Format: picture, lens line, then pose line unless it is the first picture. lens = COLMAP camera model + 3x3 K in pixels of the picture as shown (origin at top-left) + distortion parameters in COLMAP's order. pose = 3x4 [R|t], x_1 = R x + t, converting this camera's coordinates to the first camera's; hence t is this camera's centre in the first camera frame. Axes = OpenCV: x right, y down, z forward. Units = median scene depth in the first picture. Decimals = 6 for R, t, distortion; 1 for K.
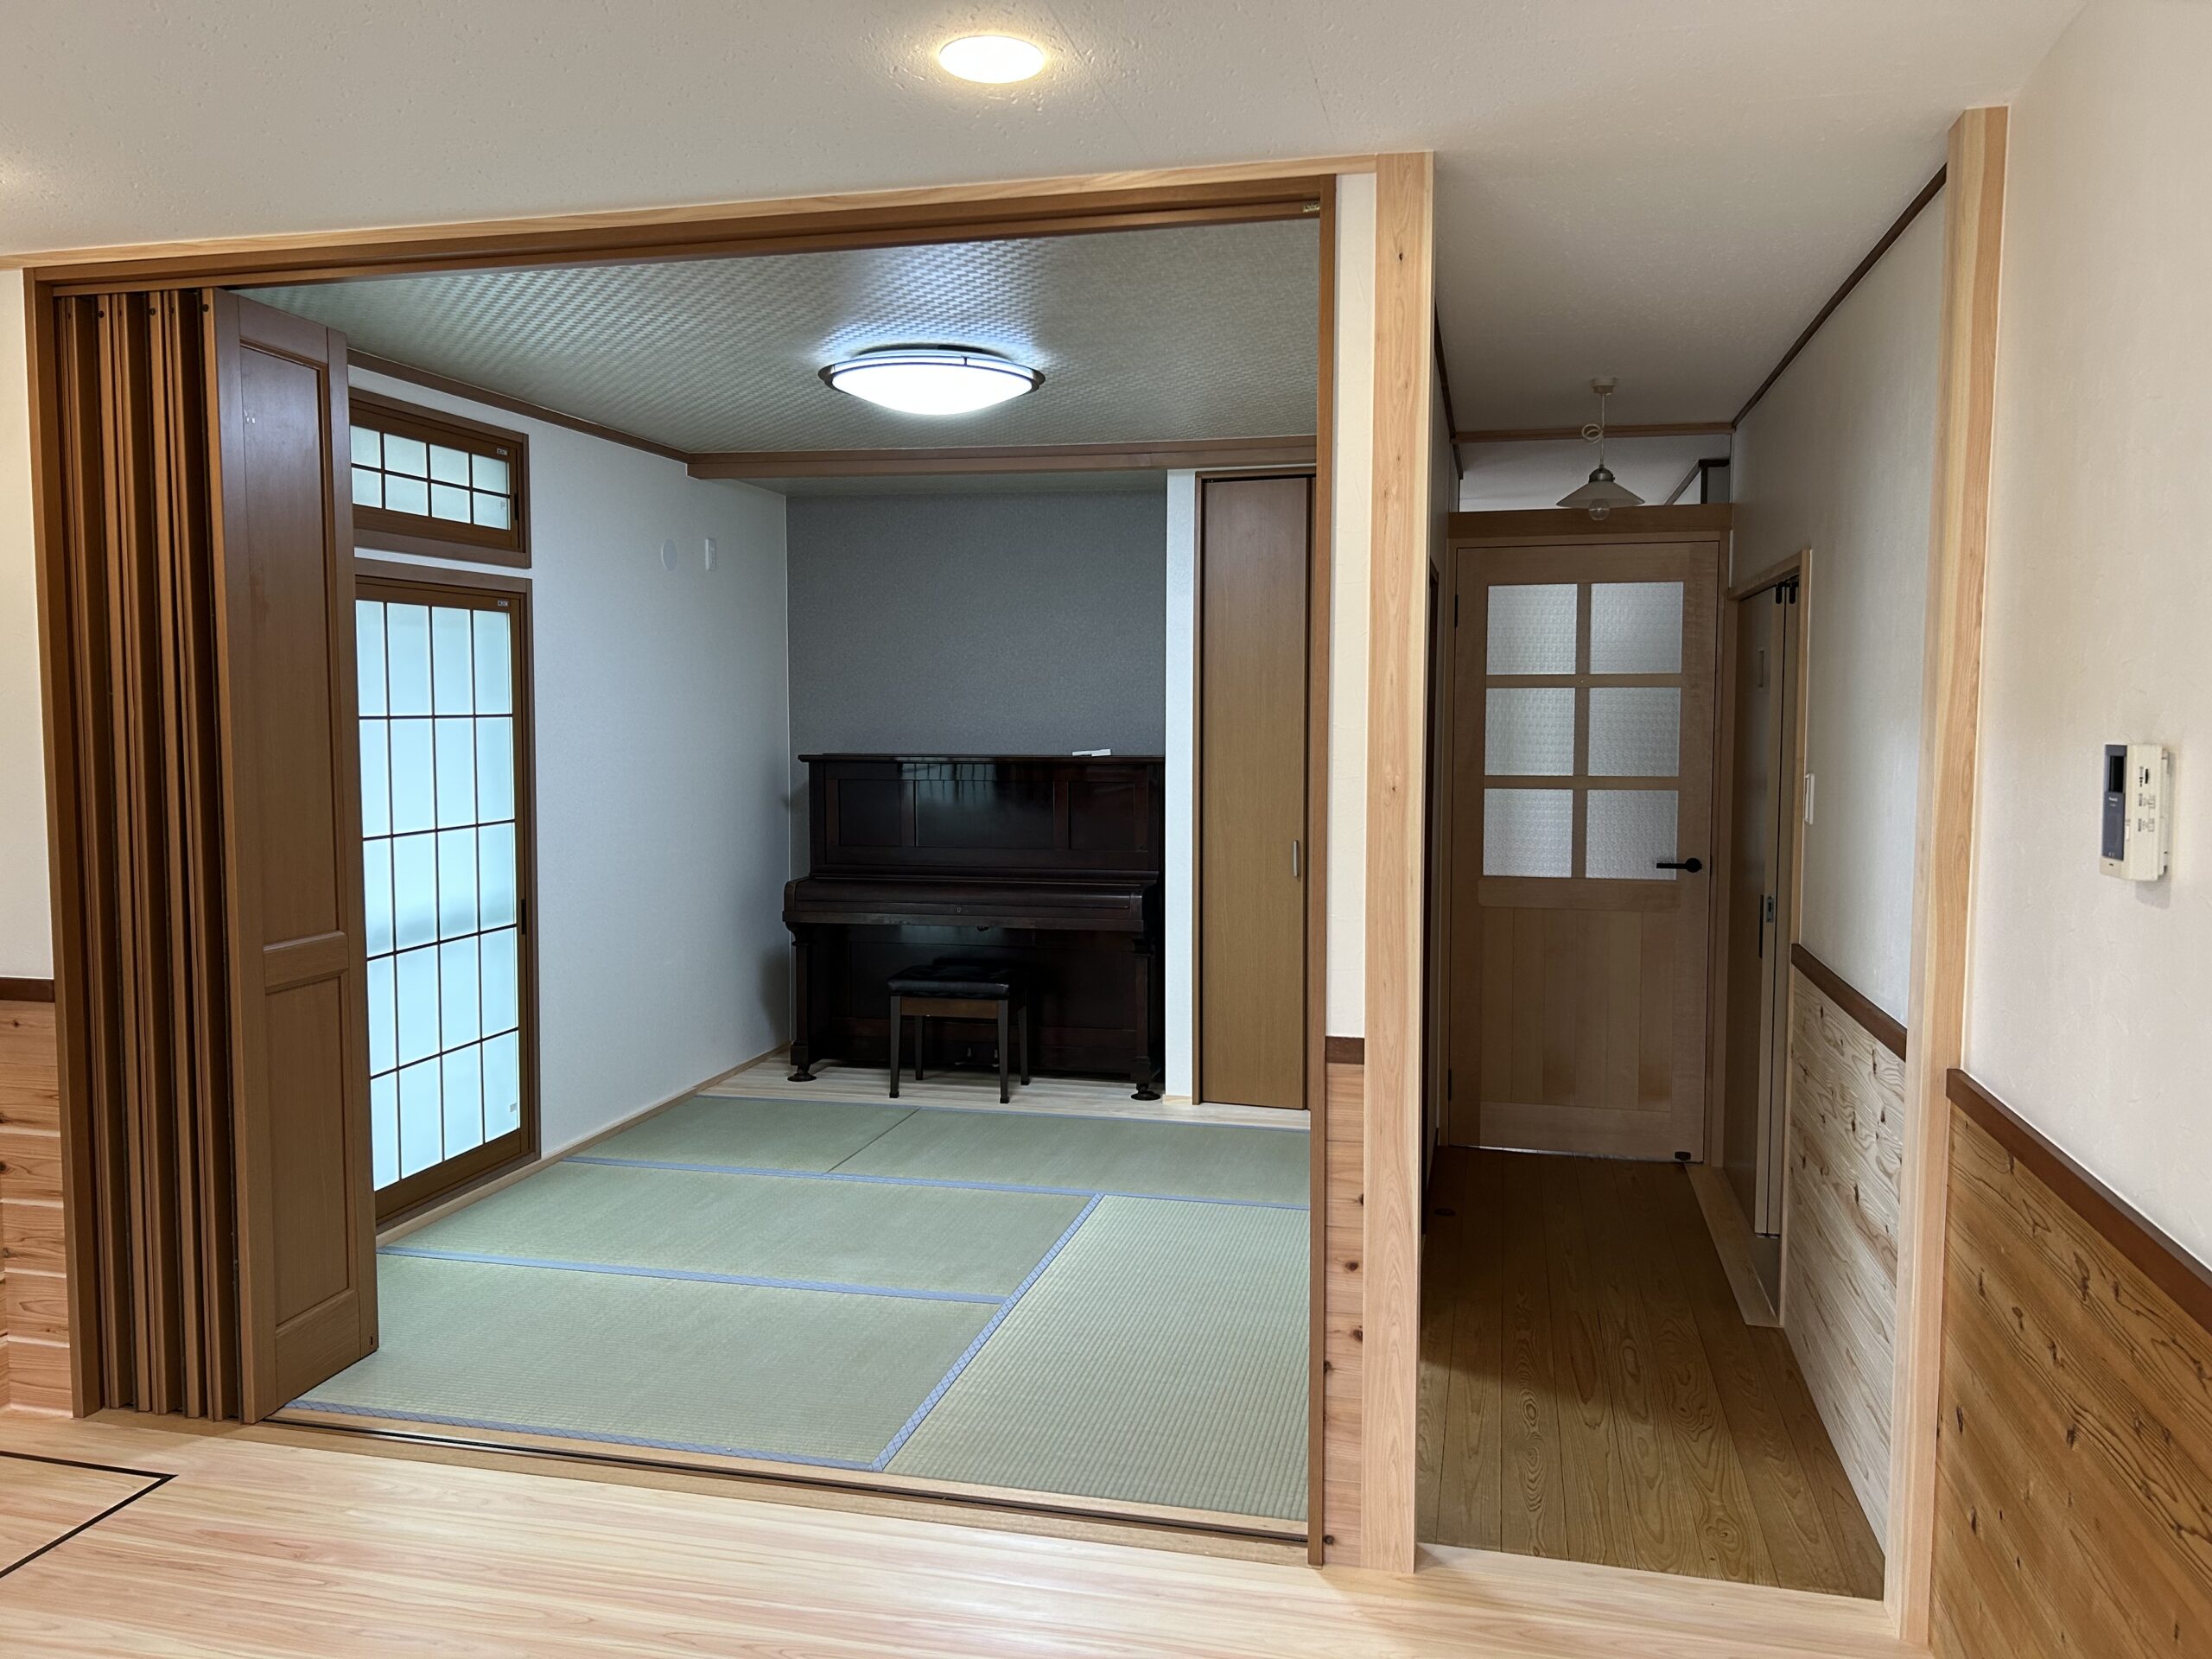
lens RADIAL K [[1653.2, 0, 1099.9], [0, 1653.2, 830.9], [0, 0, 1]] dist [0.016461, -0.007662]
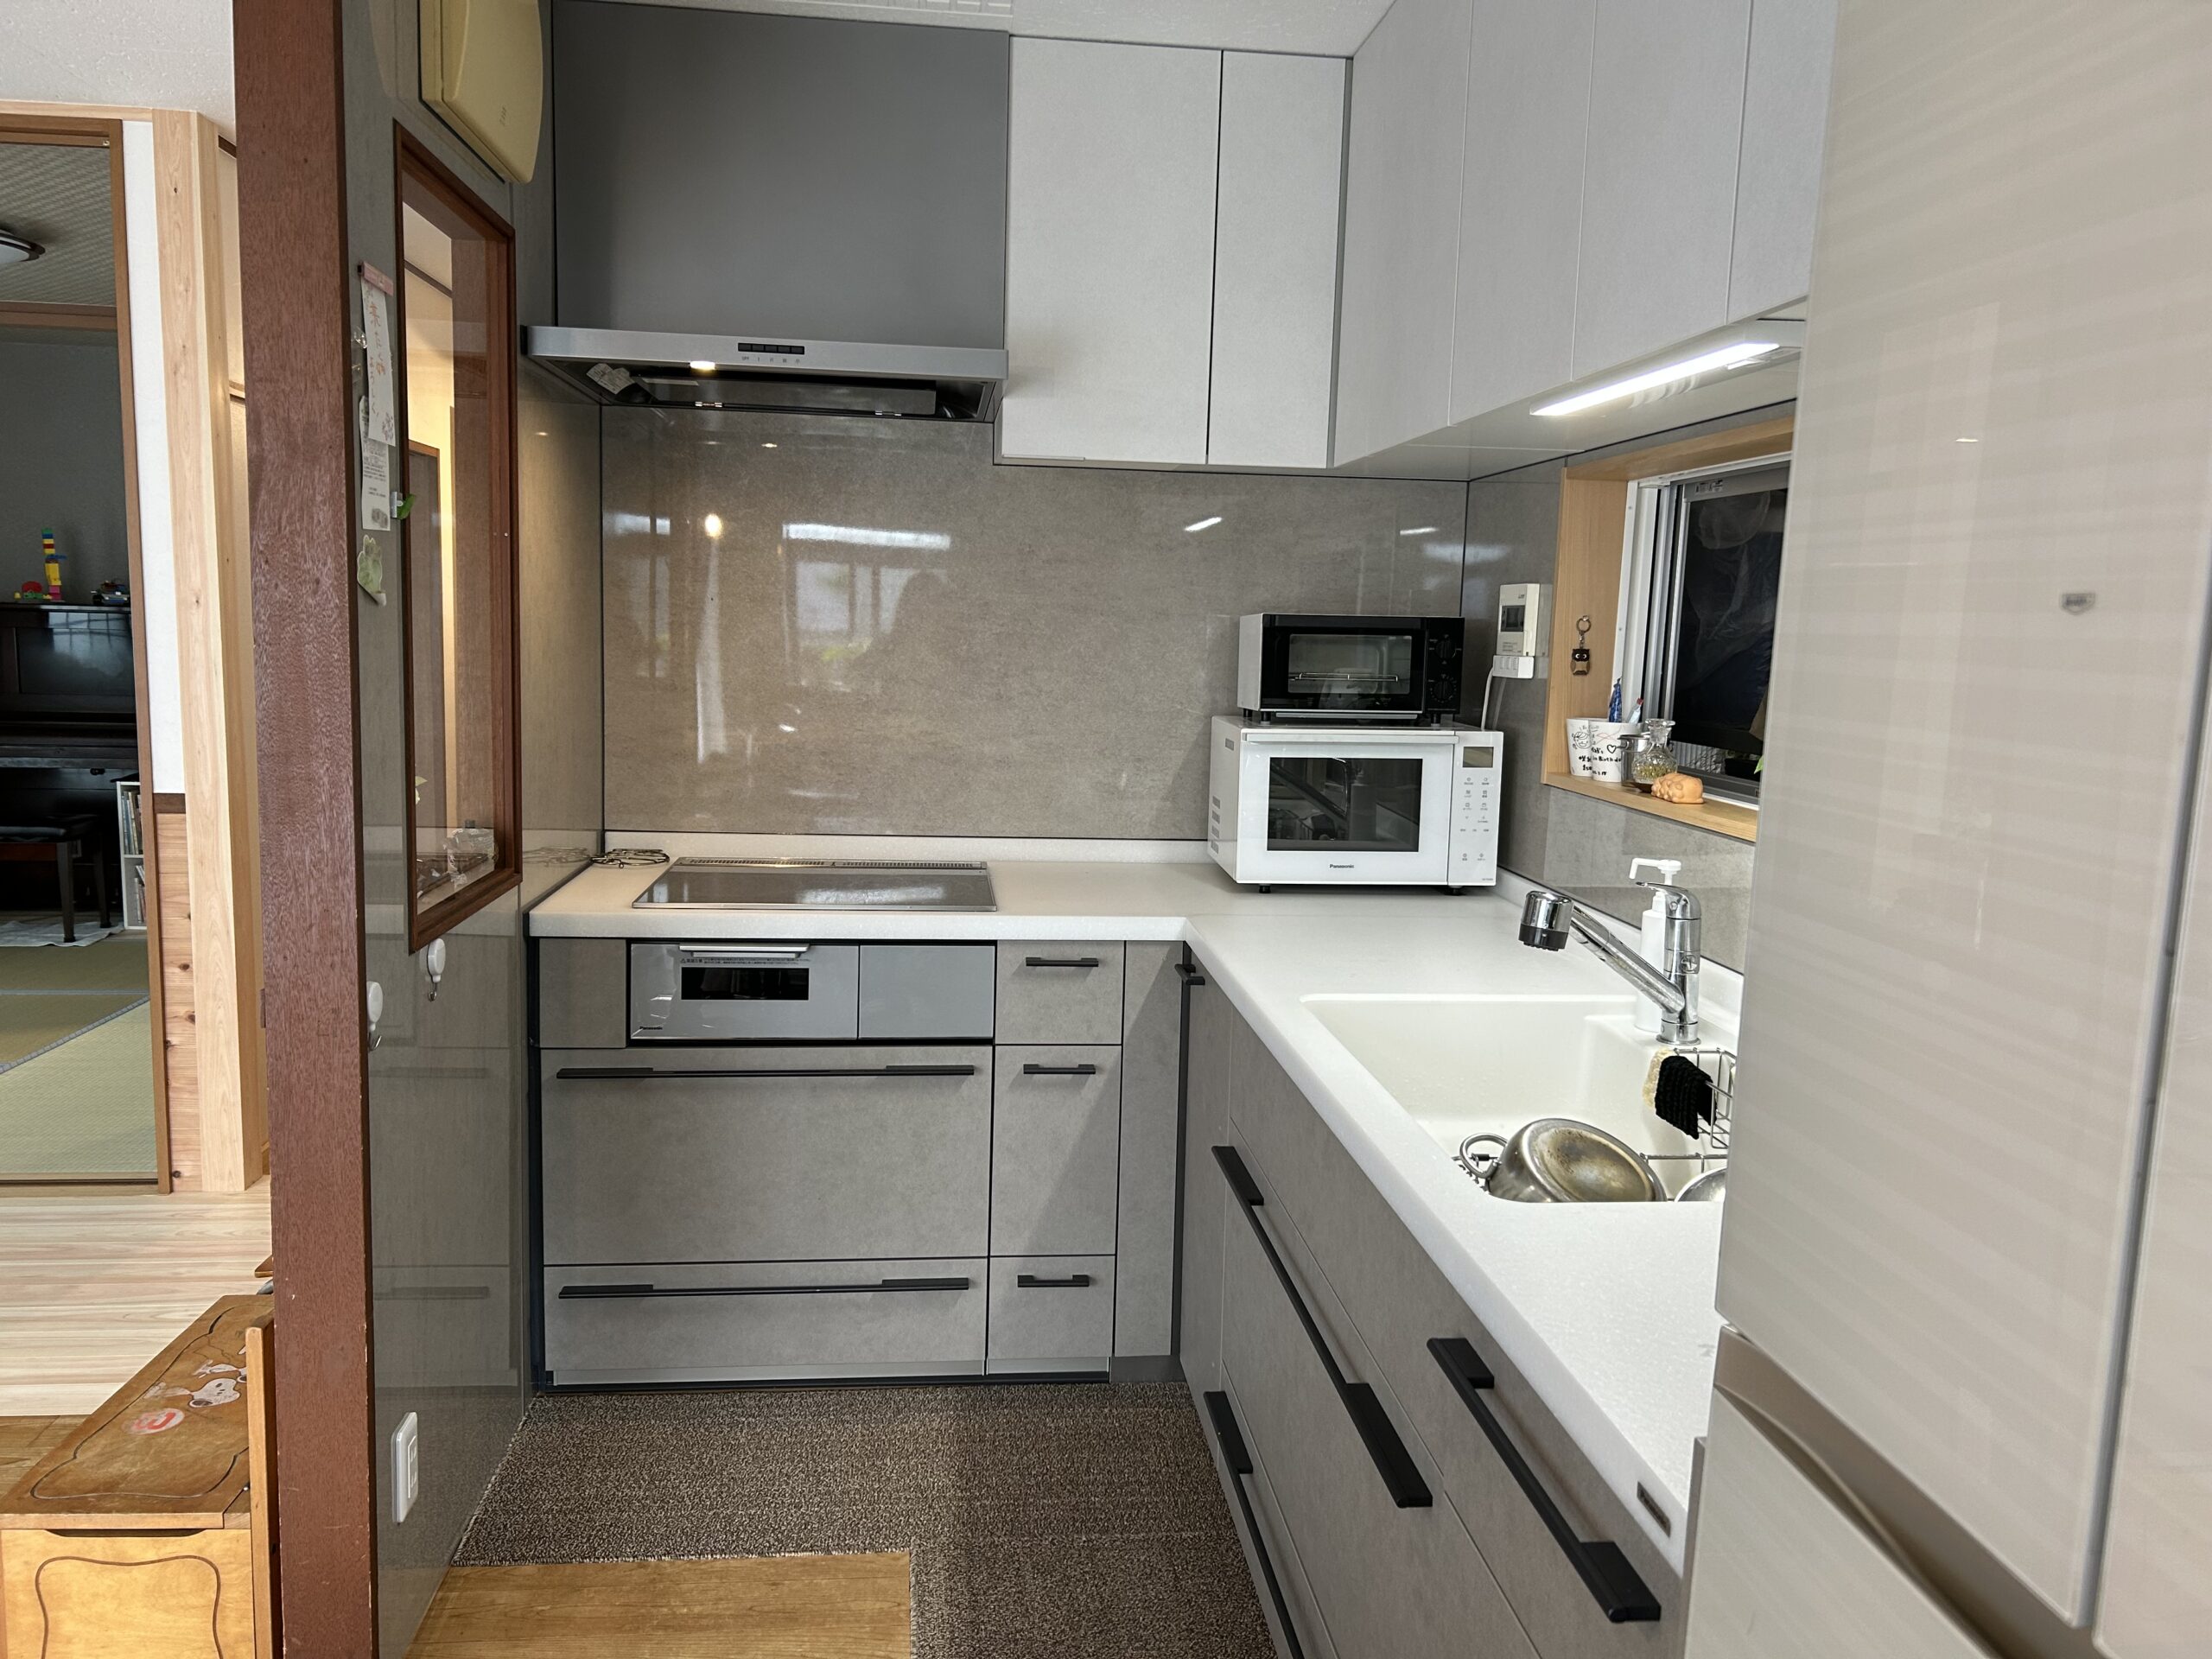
lens RADIAL K [[1653.2, 0, 1107.3], [0, 1653.2, 826.4], [0, 0, 1]] dist [0.016461, -0.007662]
pose [[0.947115, -0.018117, 0.320383, 0.427903], [-0.002149, 0.998025, 0.062788, 0.066527], [-0.320888, -0.060155, 0.945205, -0.481734]]
